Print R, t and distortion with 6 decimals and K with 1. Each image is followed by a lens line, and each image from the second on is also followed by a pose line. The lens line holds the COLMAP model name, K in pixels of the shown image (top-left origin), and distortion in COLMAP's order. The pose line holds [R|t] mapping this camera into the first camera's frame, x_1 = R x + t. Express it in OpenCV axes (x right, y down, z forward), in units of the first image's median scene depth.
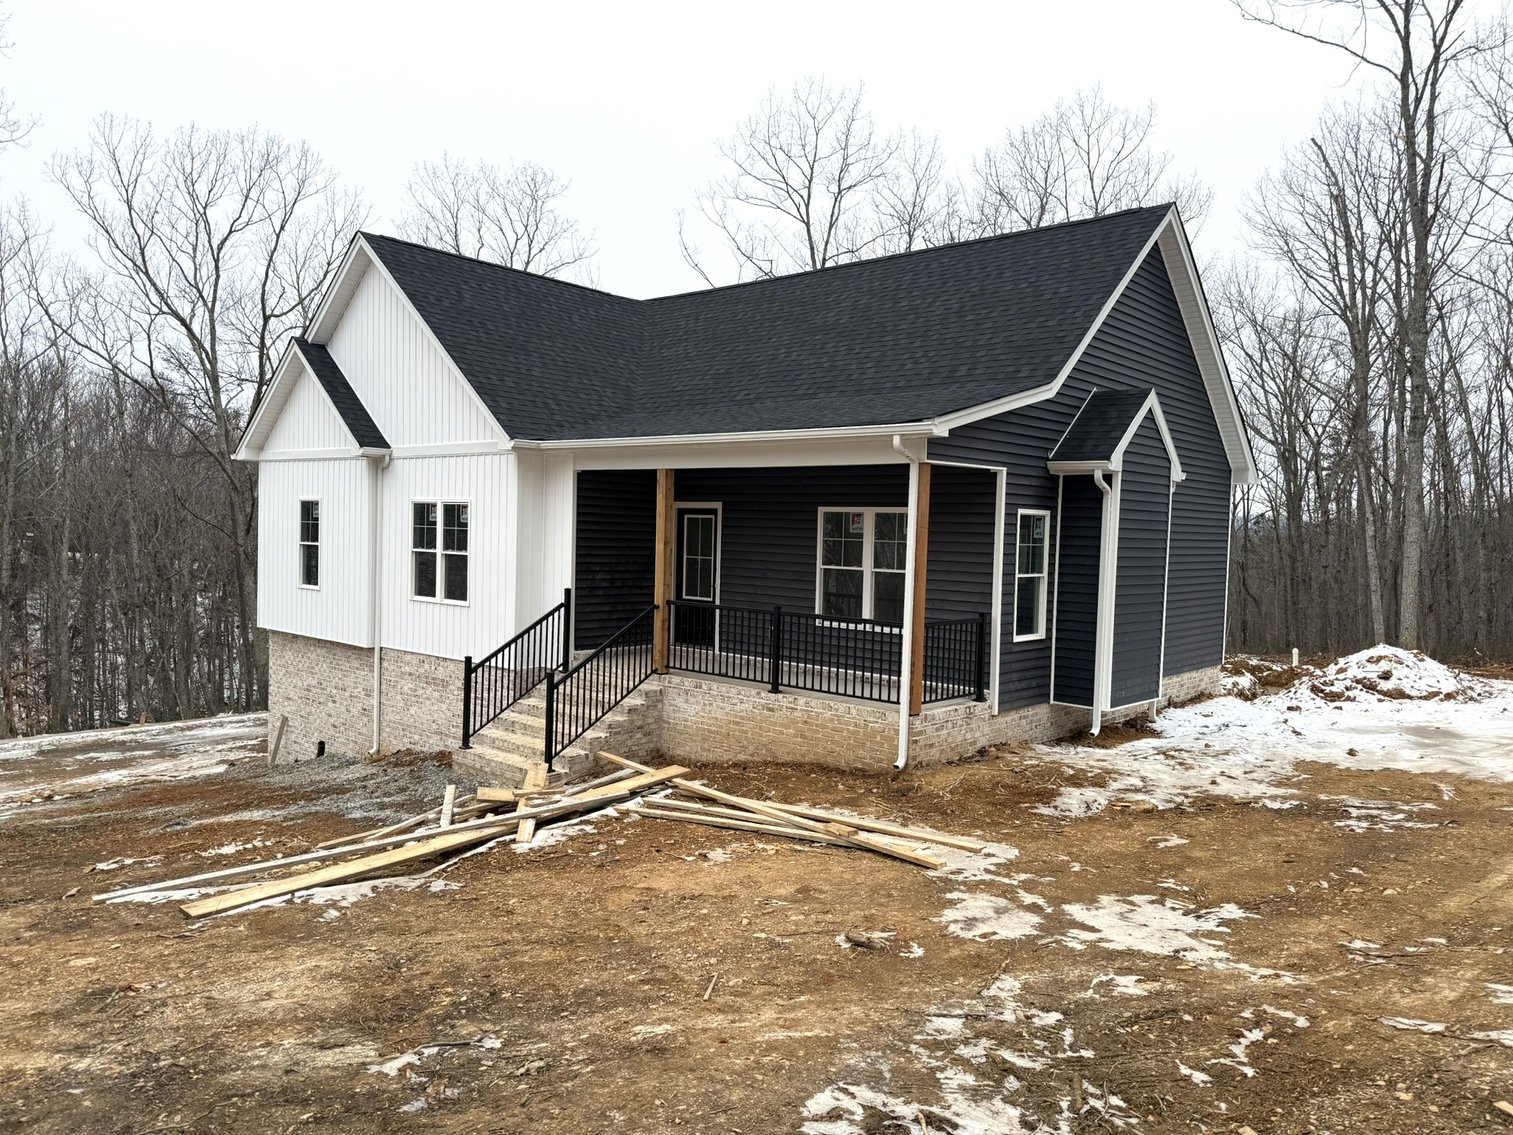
lens RADIAL K [[1057.5, 0, 756.5], [0, 1057.5, 567.5], [0, 0, 1]] dist [0.102822, -0.132478]
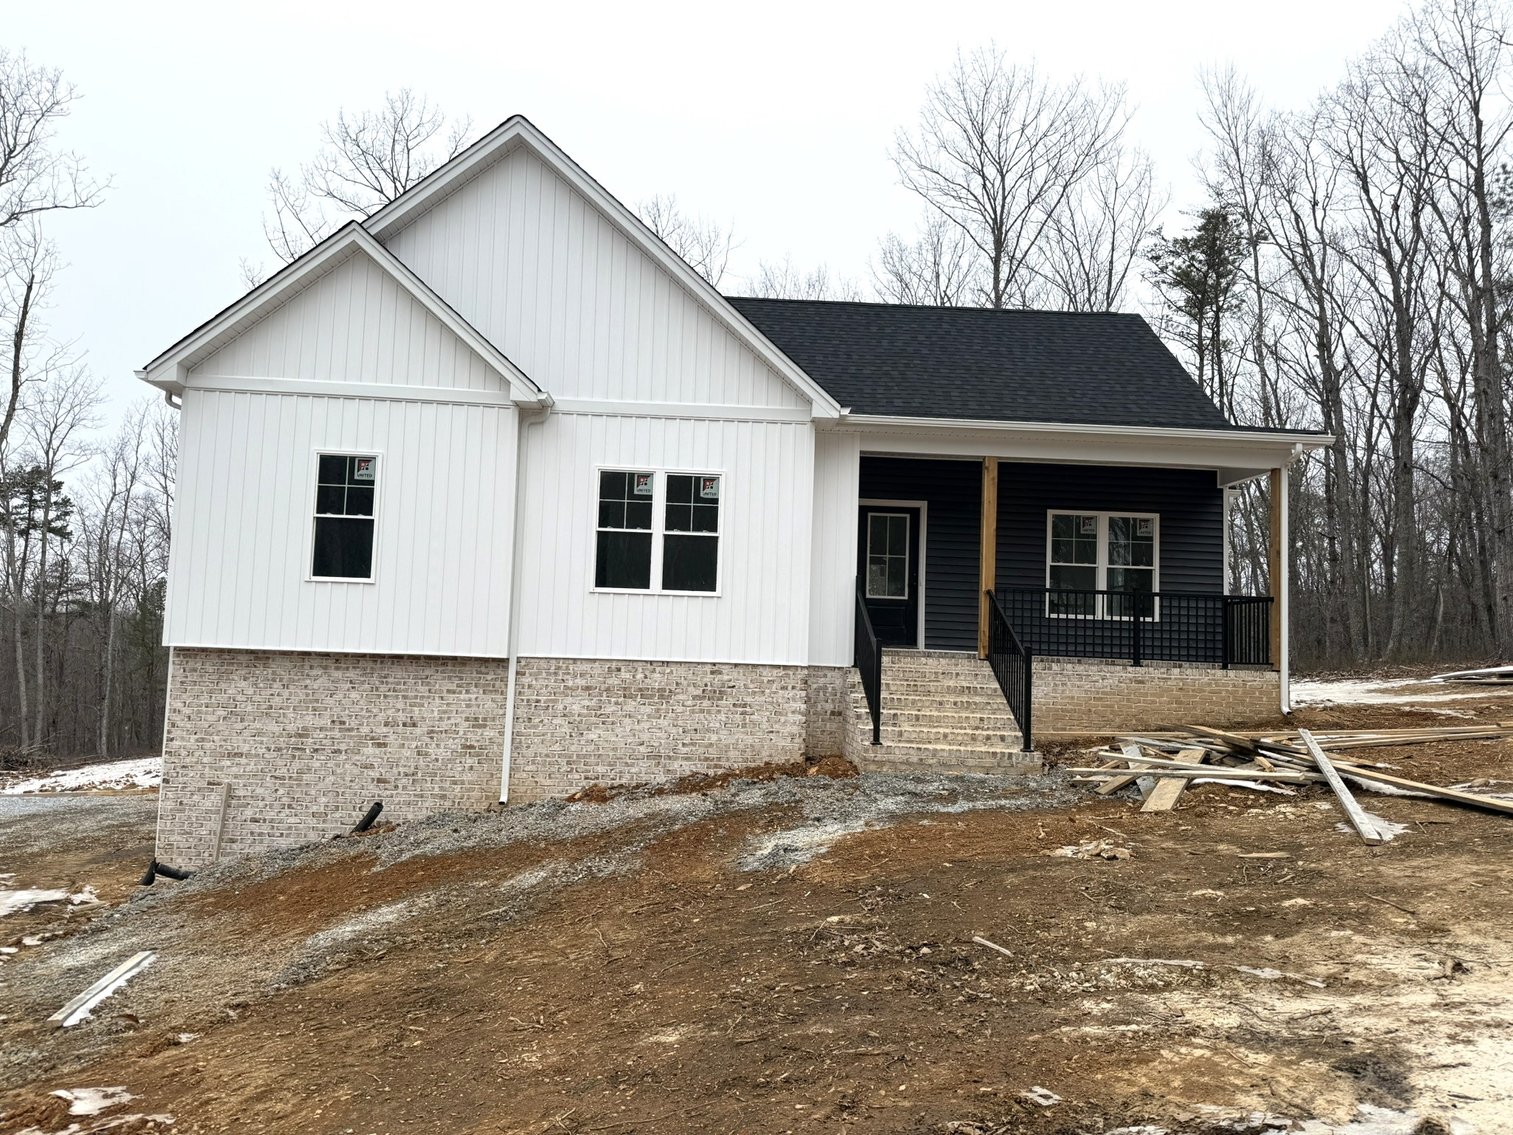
lens RADIAL K [[1052.2, 0, 756.5], [0, 1052.2, 567.5], [0, 0, 1]] dist [0.194530, -0.400662]
pose [[0.709829, 0.051365, 0.702498, -0.811054], [0.009707, 0.996530, -0.082672, 0.079794], [-0.704307, 0.065502, 0.706867, 0.373158]]
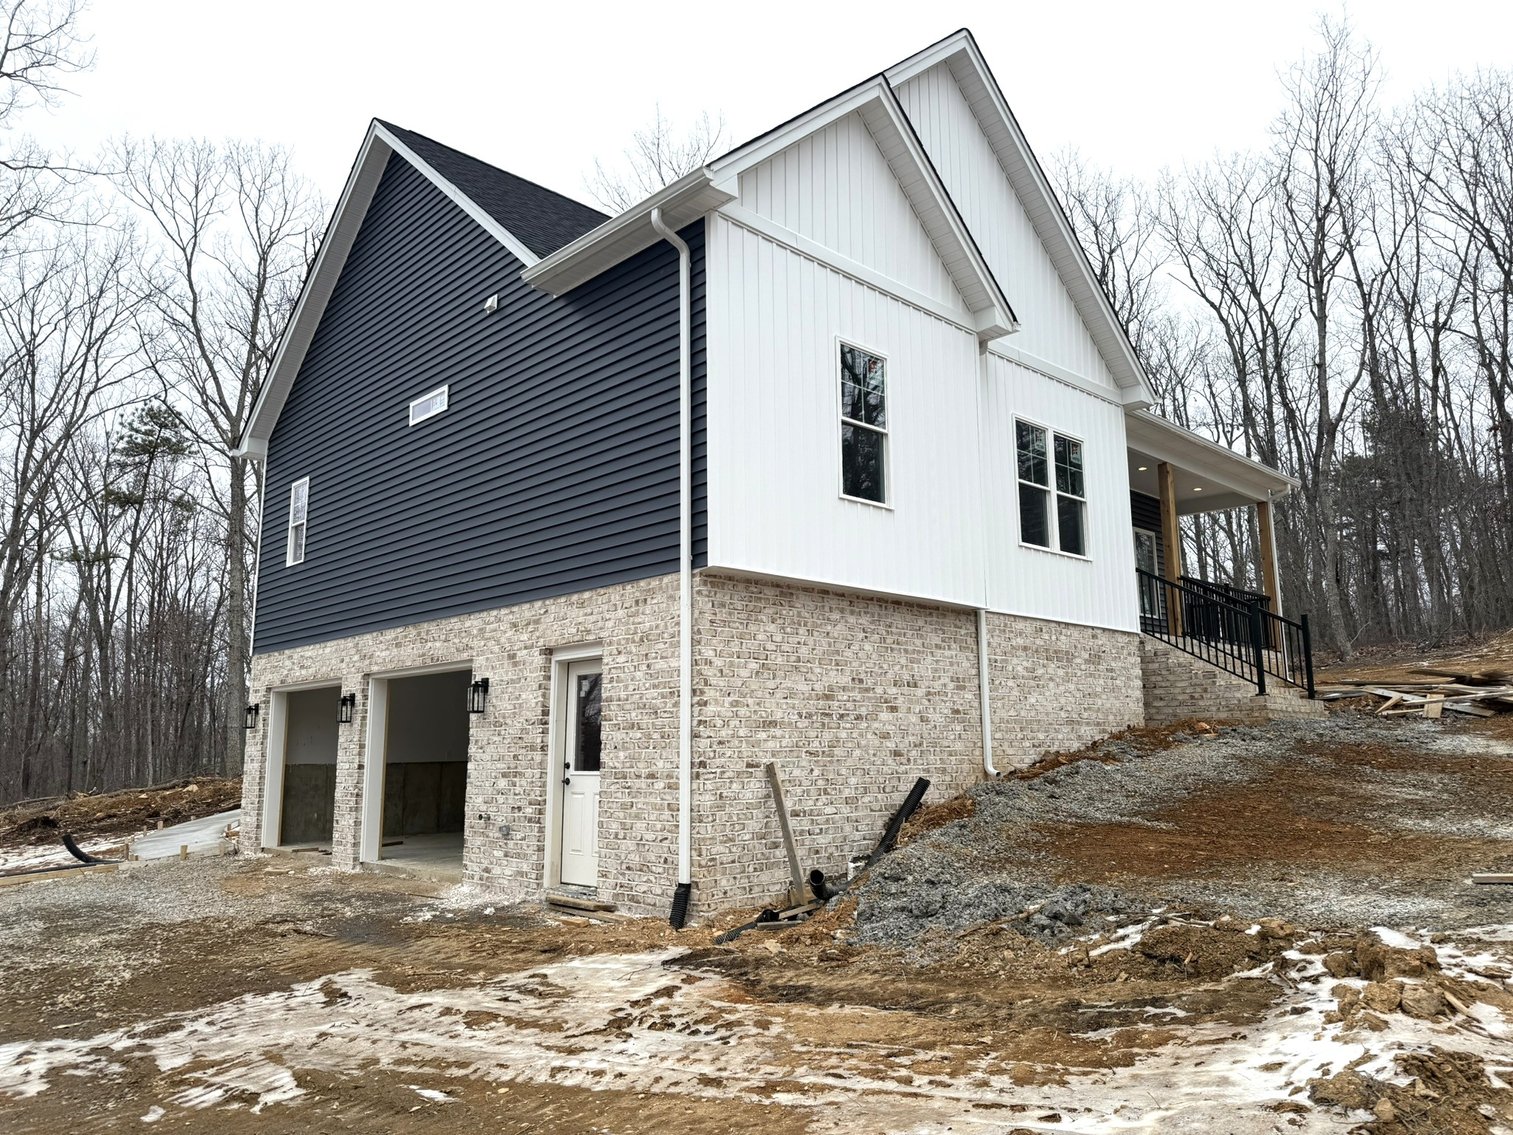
lens RADIAL K [[1057.5, 0, 756.5], [0, 1057.5, 567.5], [0, 0, 1]] dist [0.102822, -0.132478]
pose [[0.081377, 0.147630, 0.985689, -1.085890], [0.053736, 0.986881, -0.152245, 0.150301], [-0.995234, 0.065356, 0.072376, 1.162535]]
